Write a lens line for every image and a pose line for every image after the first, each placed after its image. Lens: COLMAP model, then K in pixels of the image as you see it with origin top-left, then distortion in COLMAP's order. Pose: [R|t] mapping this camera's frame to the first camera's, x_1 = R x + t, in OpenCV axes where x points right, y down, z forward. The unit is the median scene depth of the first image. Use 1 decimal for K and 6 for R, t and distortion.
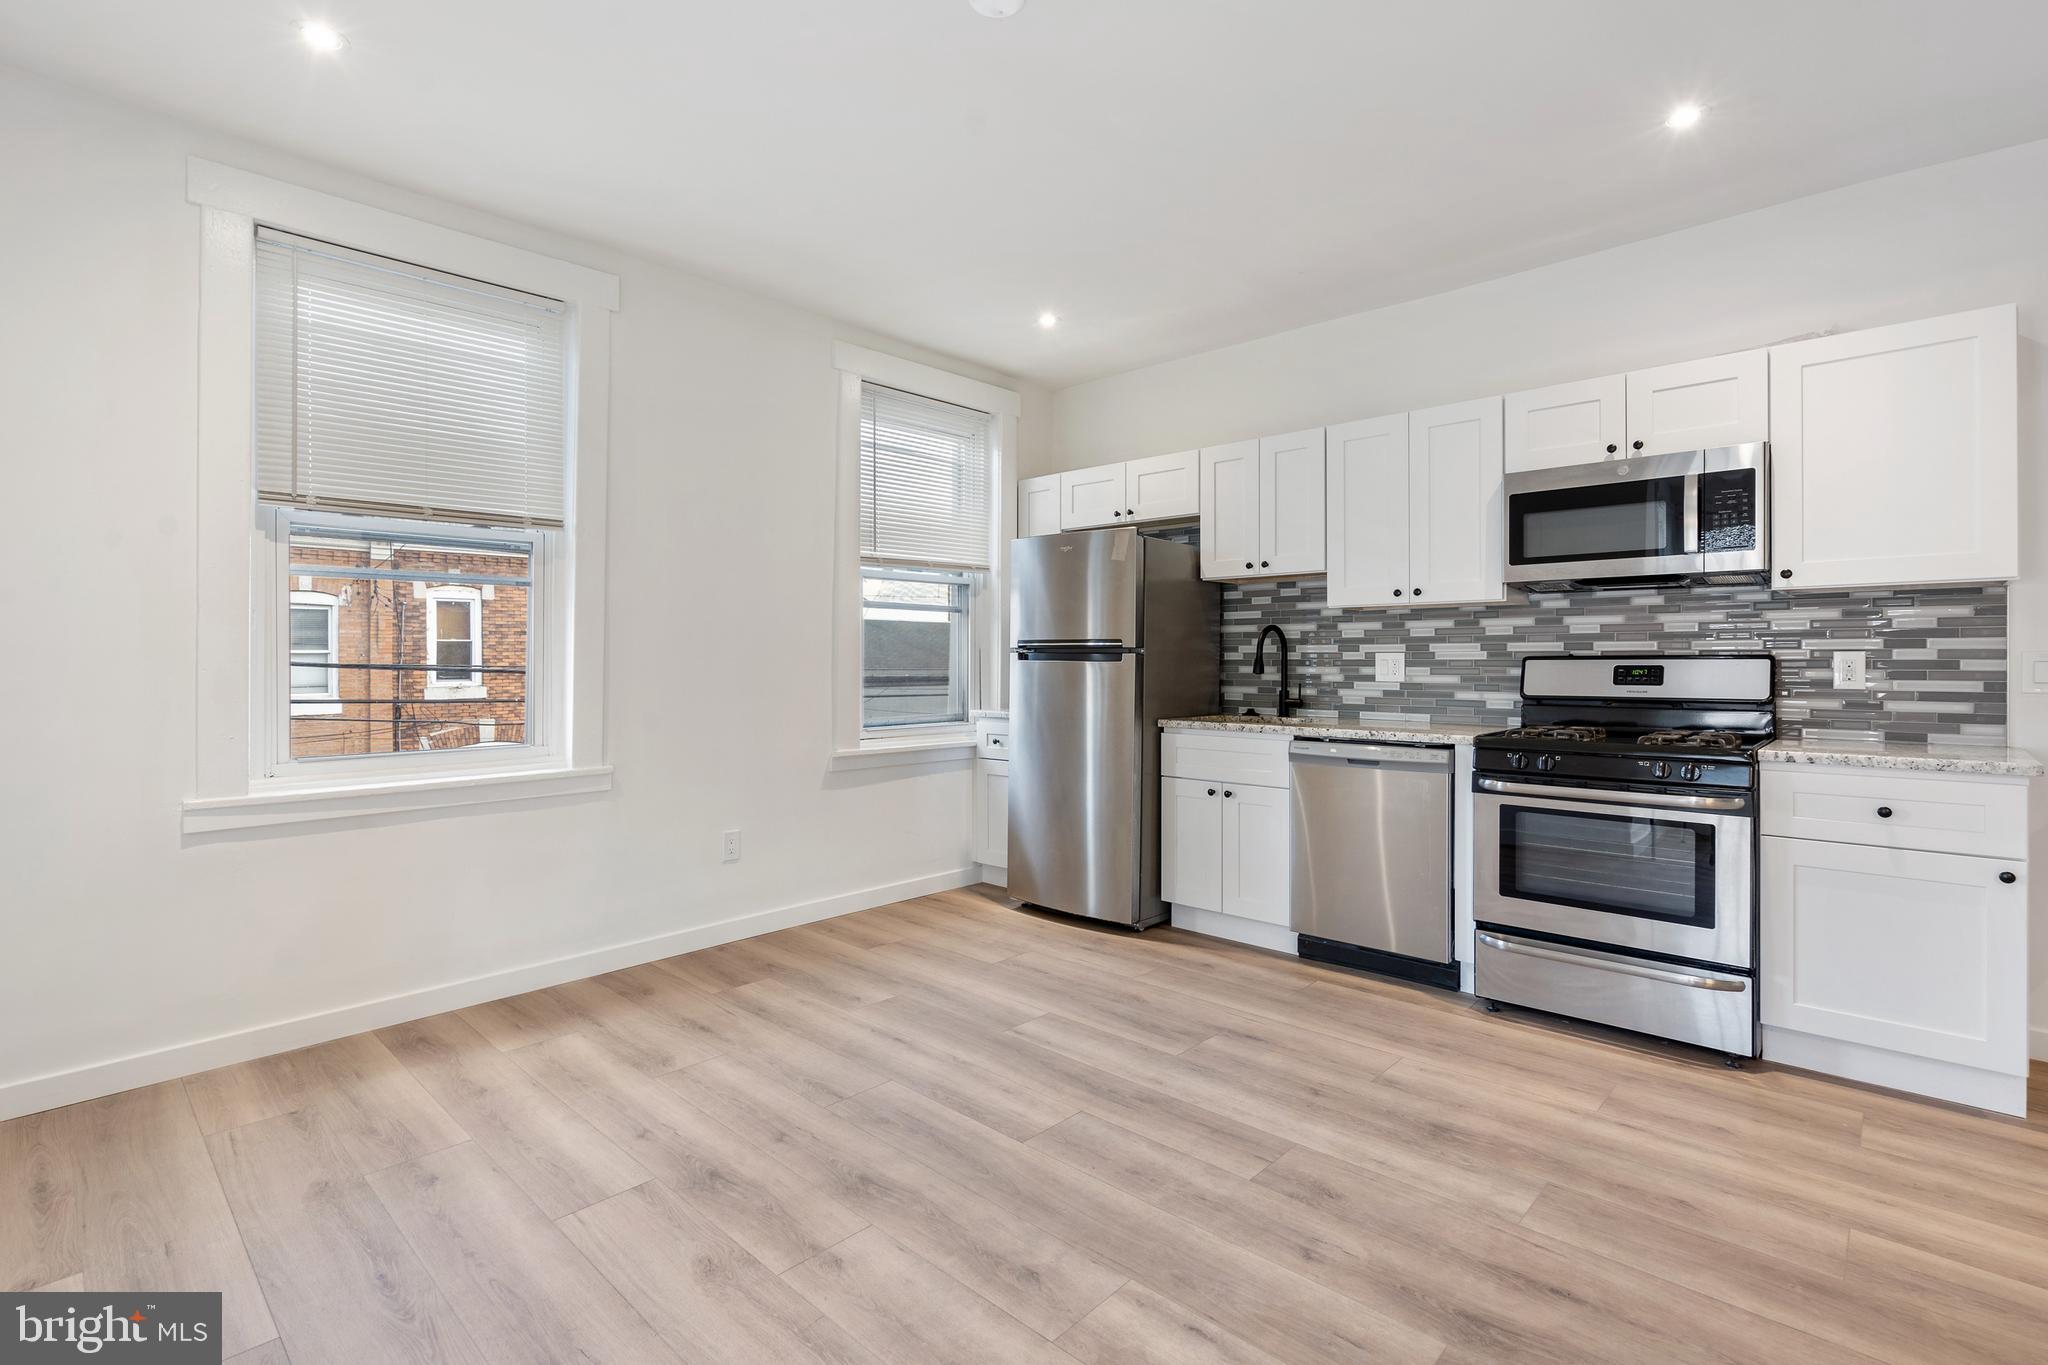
lens RADIAL K [[945.8, 0, 1017.8], [0, 945.8, 668.0], [0, 0, 1]] dist [-0.000943, 0.000324]
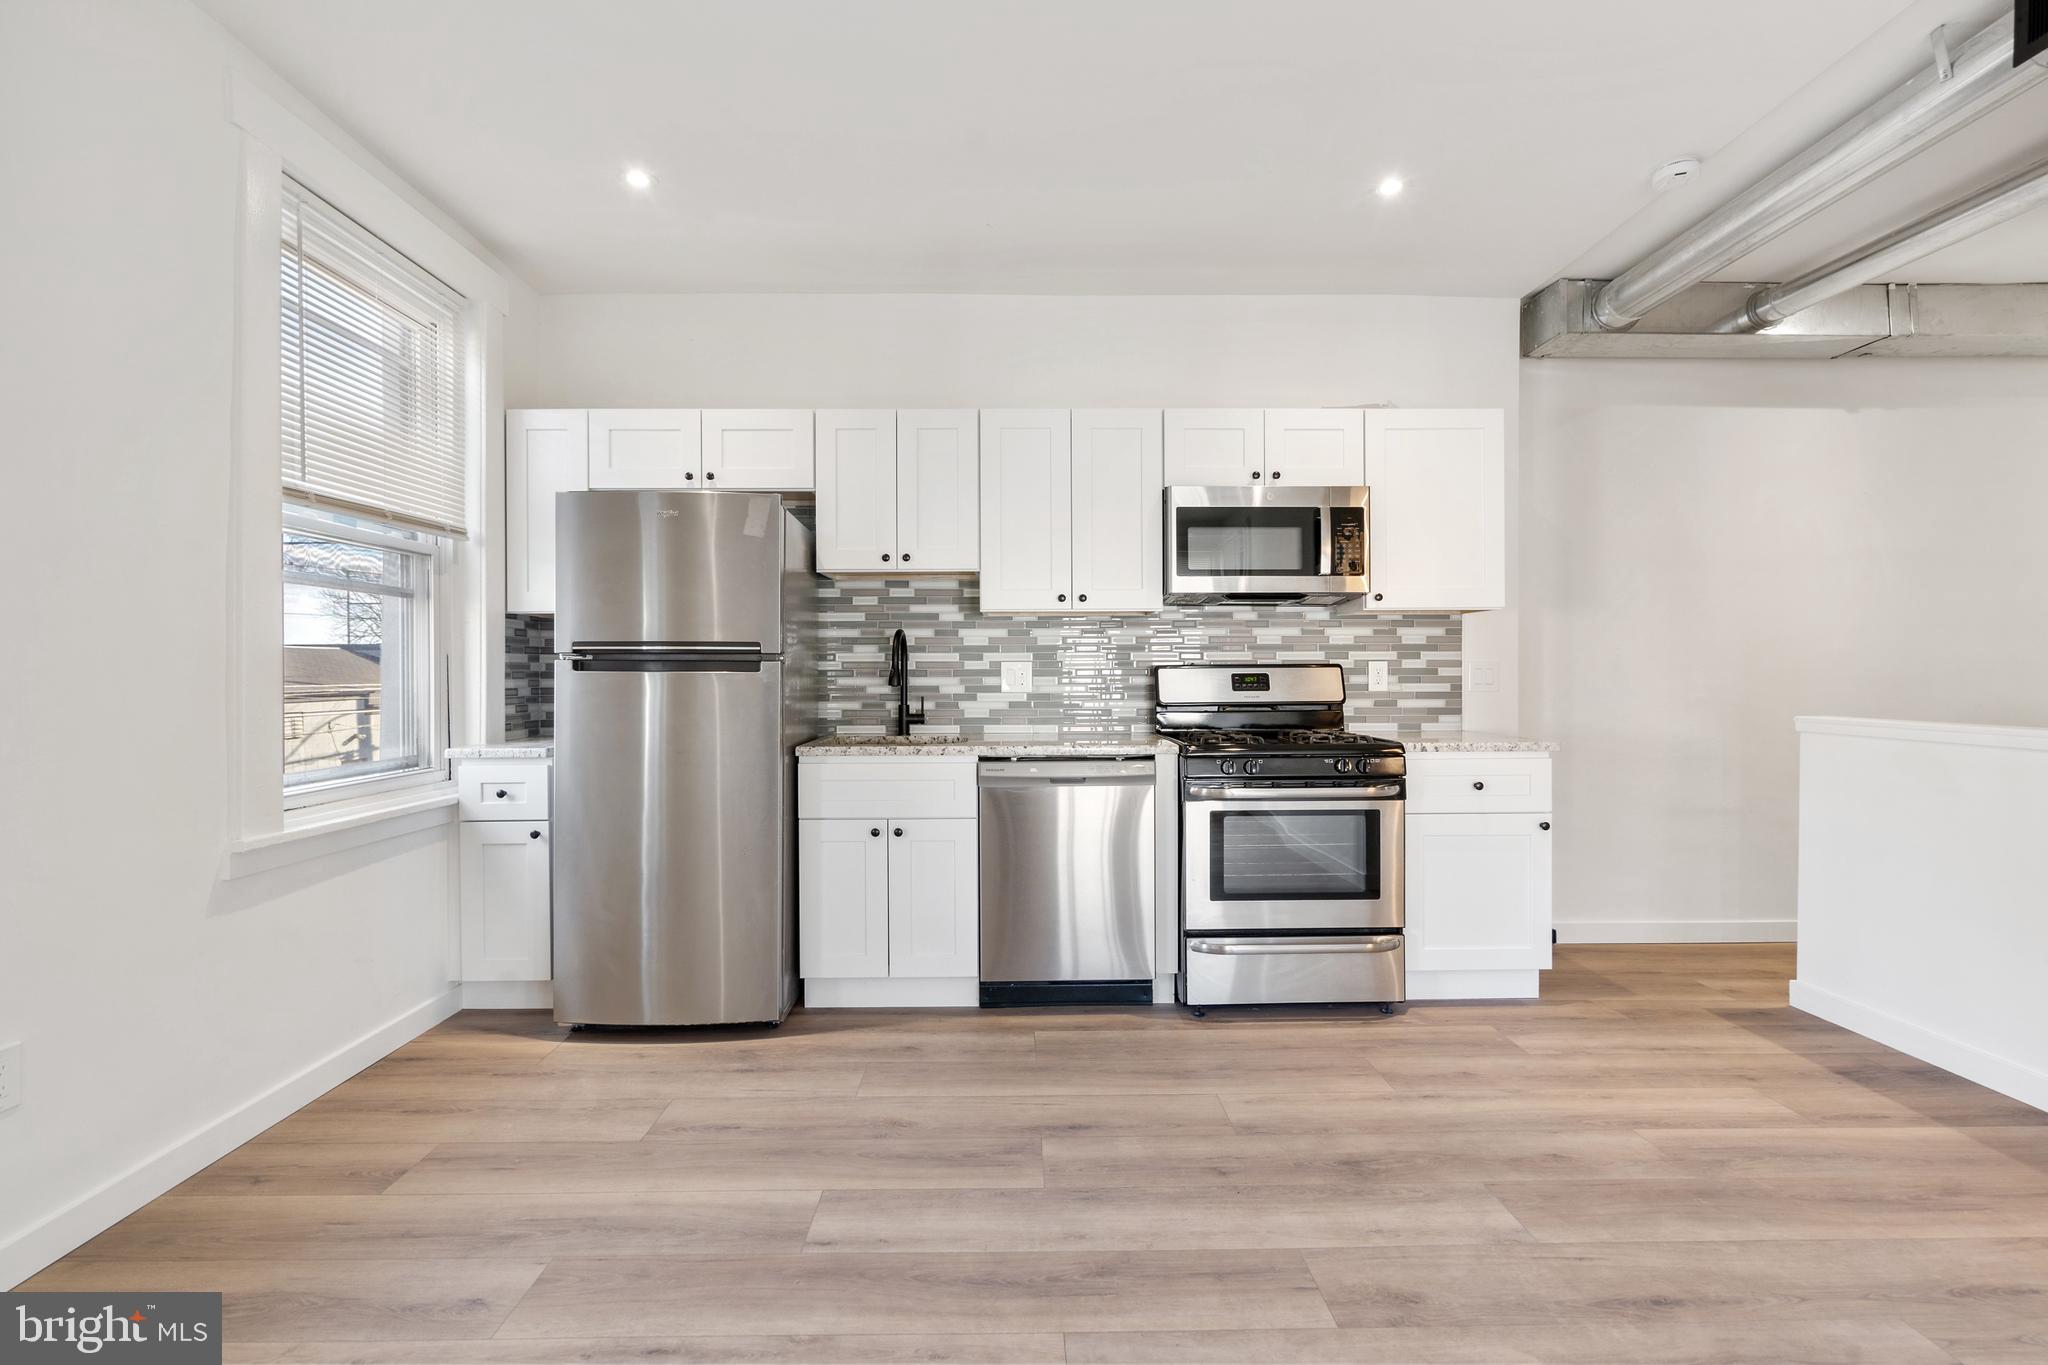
lens RADIAL K [[925.0, 0, 1024.0], [0, 925.0, 682.5], [0, 0, 1]] dist [-0.001848, 0.000309]
pose [[0.718995, -0.011497, 0.694920, -0.297584], [0.009725, 0.999932, 0.006481, -0.001646], [-0.694947, 0.002098, 0.719057, 0.396116]]
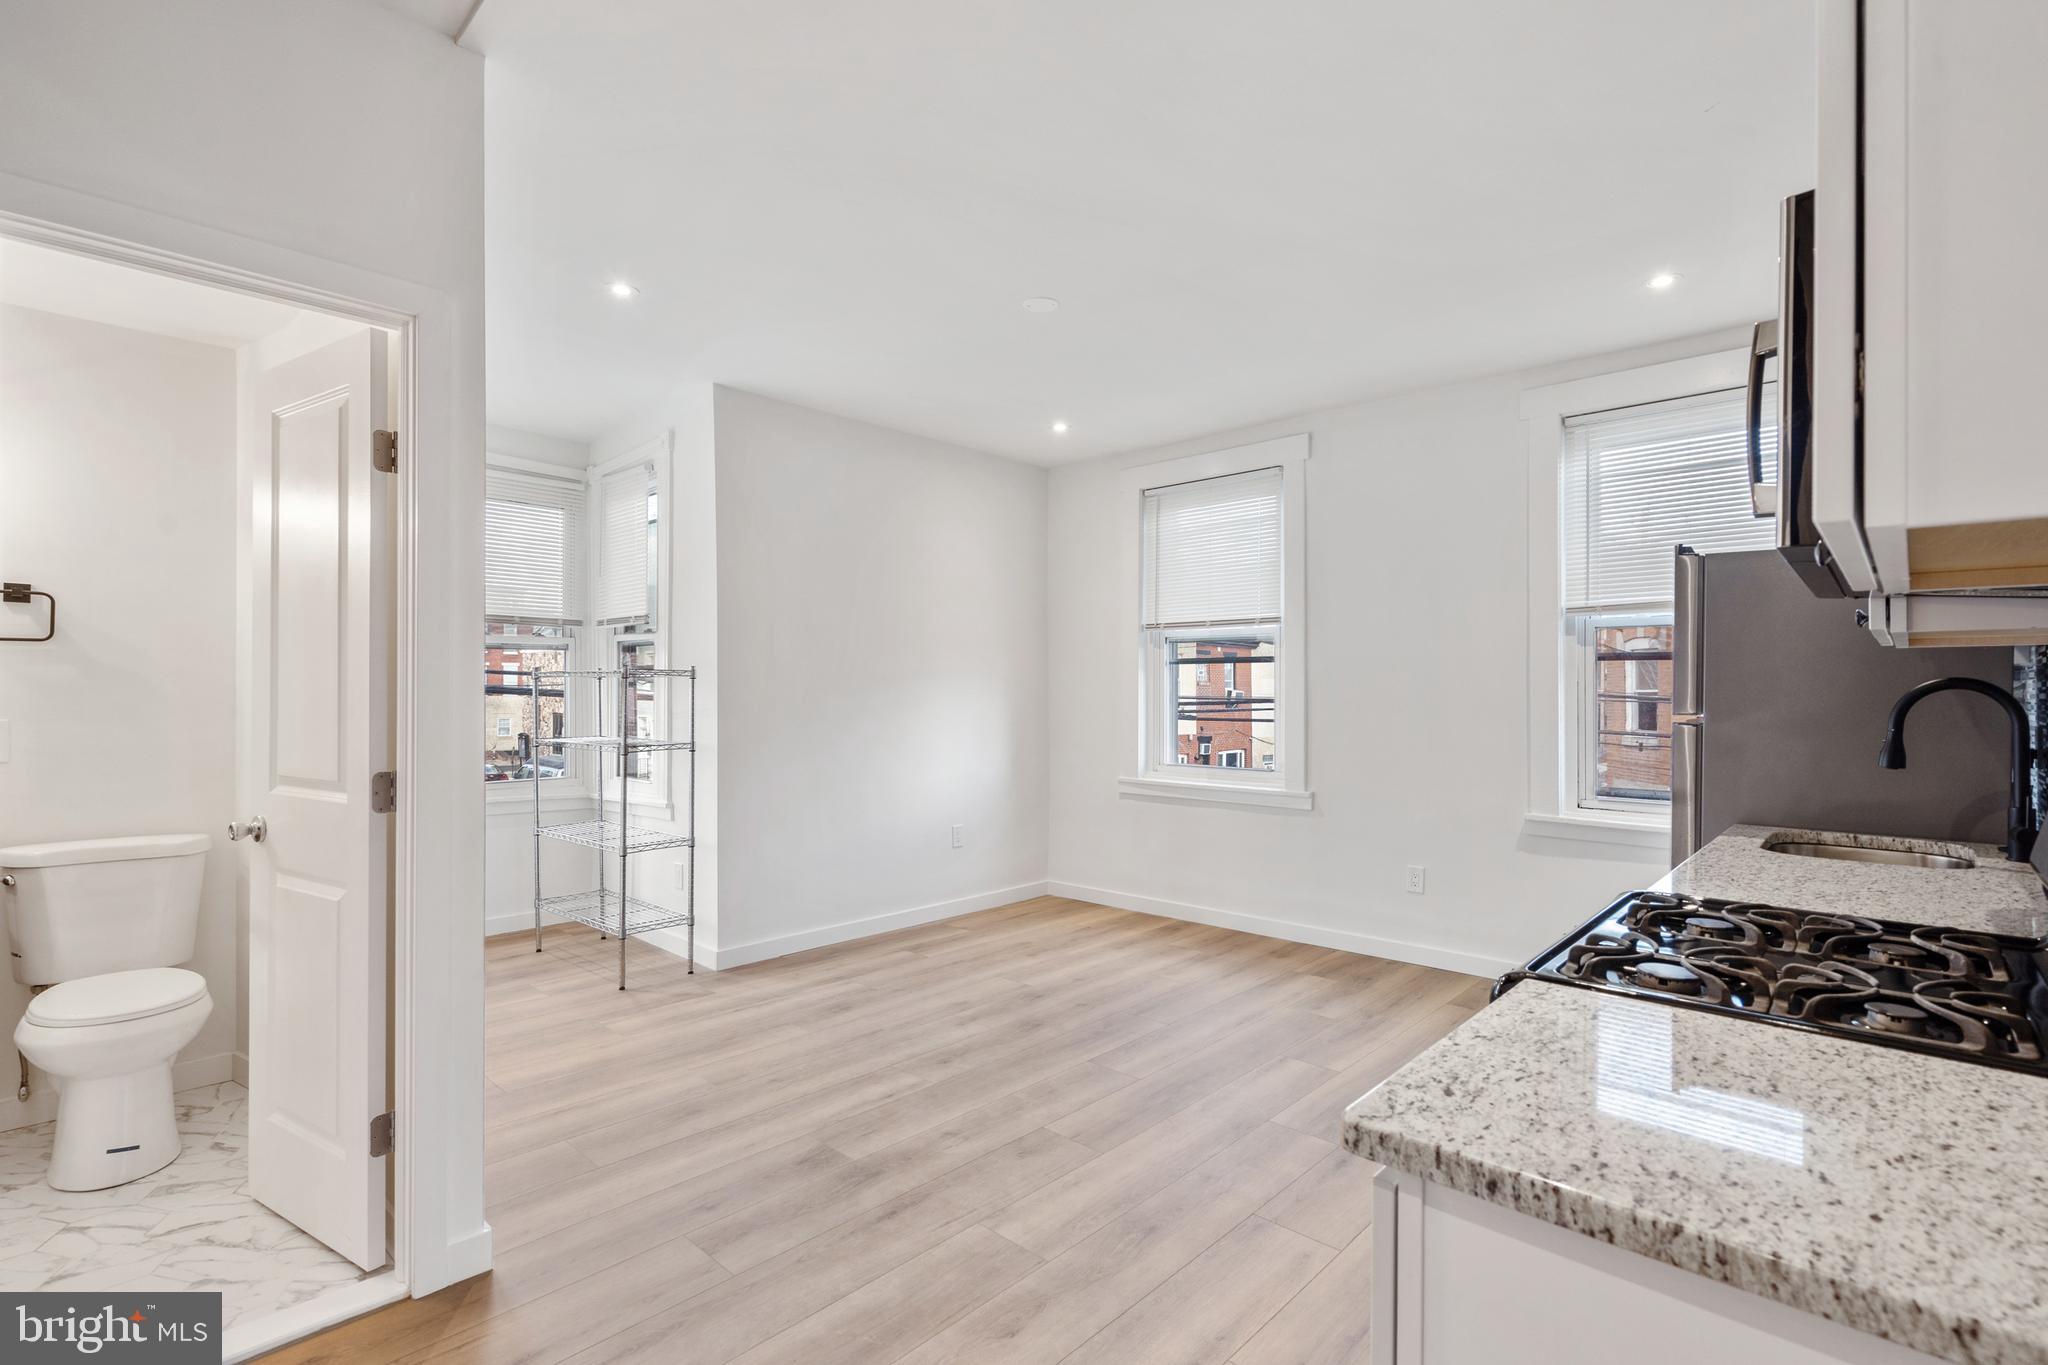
lens RADIAL K [[961.7, 0, 1021.9], [0, 961.7, 689.4], [0, 0, 1]] dist [-0.002151, -0.000286]
pose [[0.007613, 0.000226, -0.999971, 0.996837], [-0.012568, 0.999921, 0.000130, -0.041246], [0.999892, 0.012567, 0.007615, 0.602564]]
